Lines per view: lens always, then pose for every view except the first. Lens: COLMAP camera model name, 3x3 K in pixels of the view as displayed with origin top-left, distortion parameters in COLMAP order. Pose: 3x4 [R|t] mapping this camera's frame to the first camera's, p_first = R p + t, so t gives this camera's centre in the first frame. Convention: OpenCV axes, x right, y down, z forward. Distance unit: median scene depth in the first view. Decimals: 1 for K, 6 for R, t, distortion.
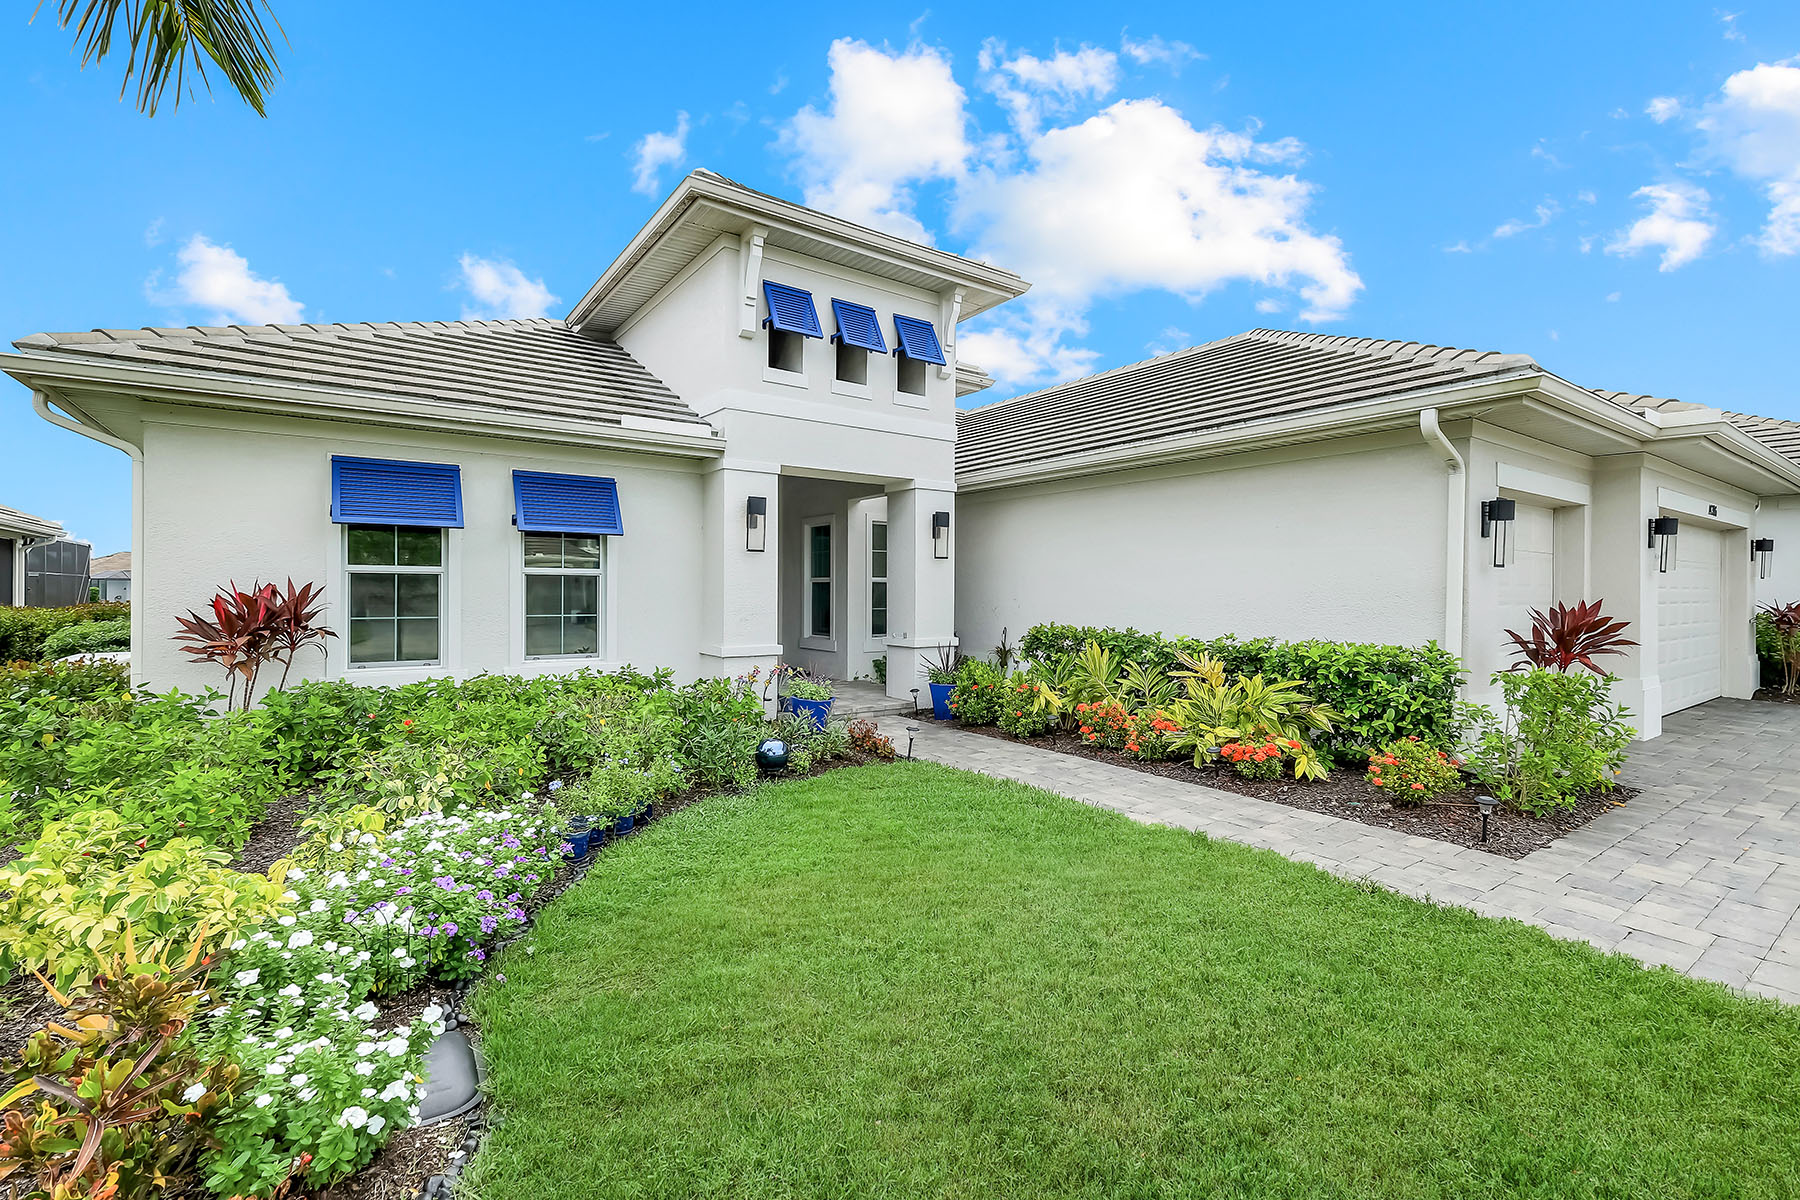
lens RADIAL K [[795.9, 0, 897.9], [0, 795.9, 594.4], [0, 0, 1]] dist [0.003655, 0.000067]
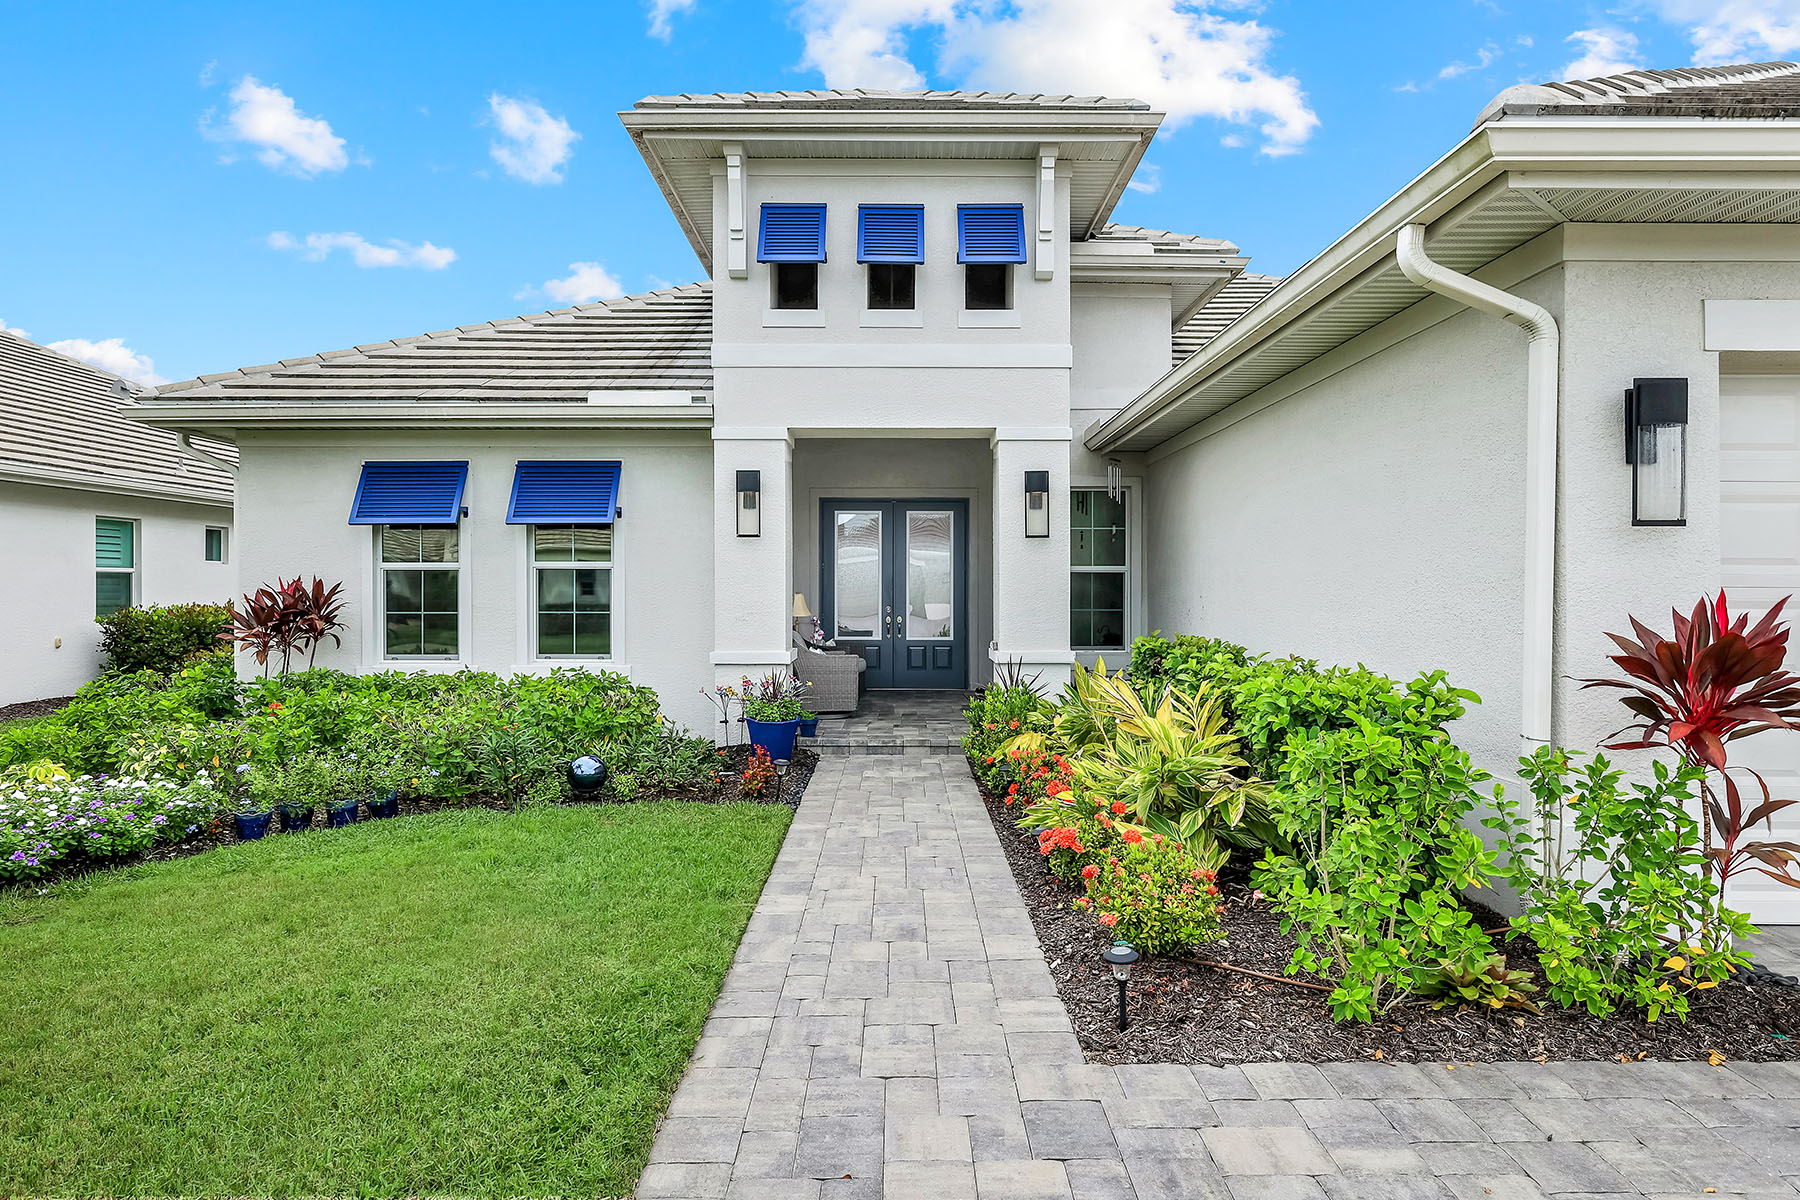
lens RADIAL K [[1093.0, 0, 905.1], [0, 1093.0, 595.3], [0, 0, 1]] dist [-0.002702, 0.001144]
pose [[0.819253, -0.000453, -0.573432, 0.630434], [0.003103, 0.999989, 0.003643, 0.003129], [0.573424, -0.004763, 0.819245, 0.175302]]
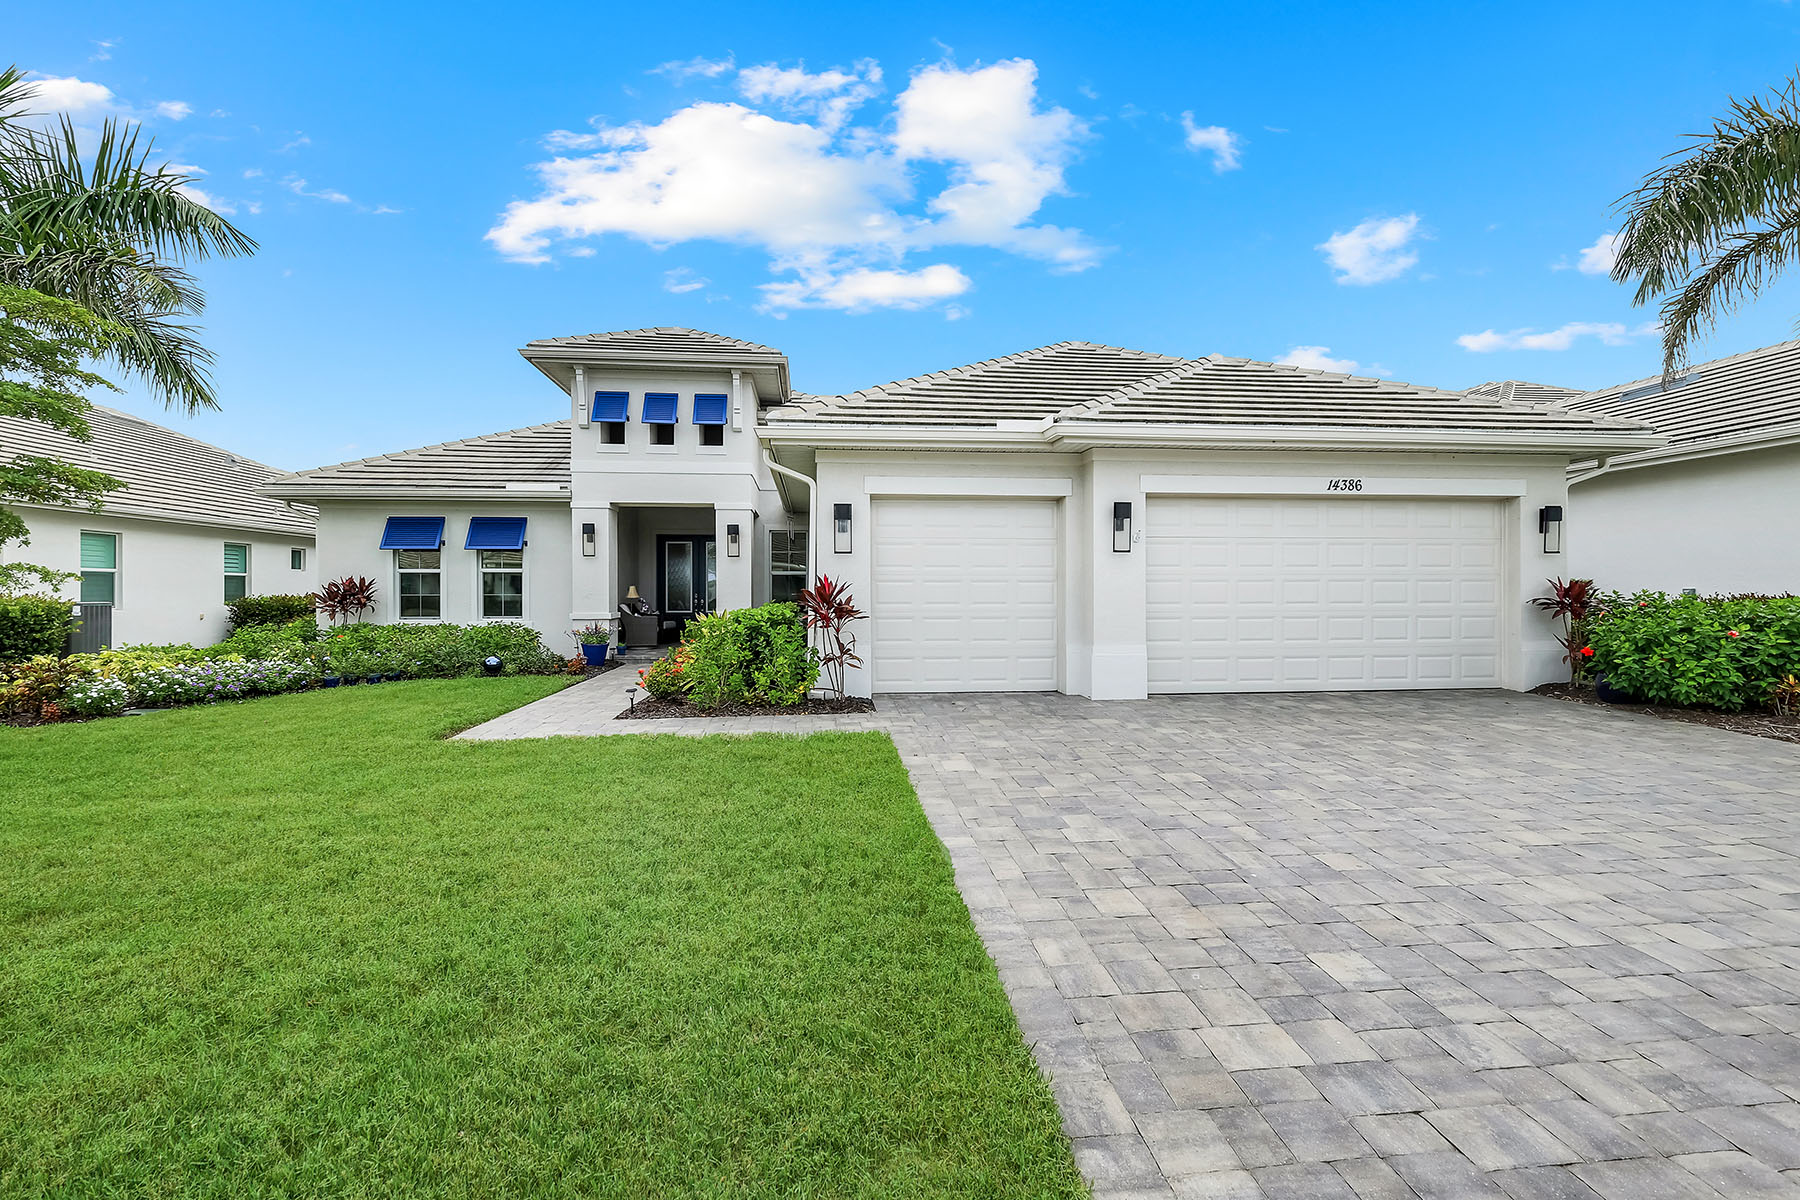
lens RADIAL K [[795.9, 0, 897.9], [0, 795.9, 594.4], [0, 0, 1]] dist [0.003655, 0.000067]
pose [[0.870189, -0.004420, -0.492699, 1.260181], [0.005000, 0.999987, -0.000140, 0.030537], [0.492693, -0.002341, 0.870200, -0.136103]]
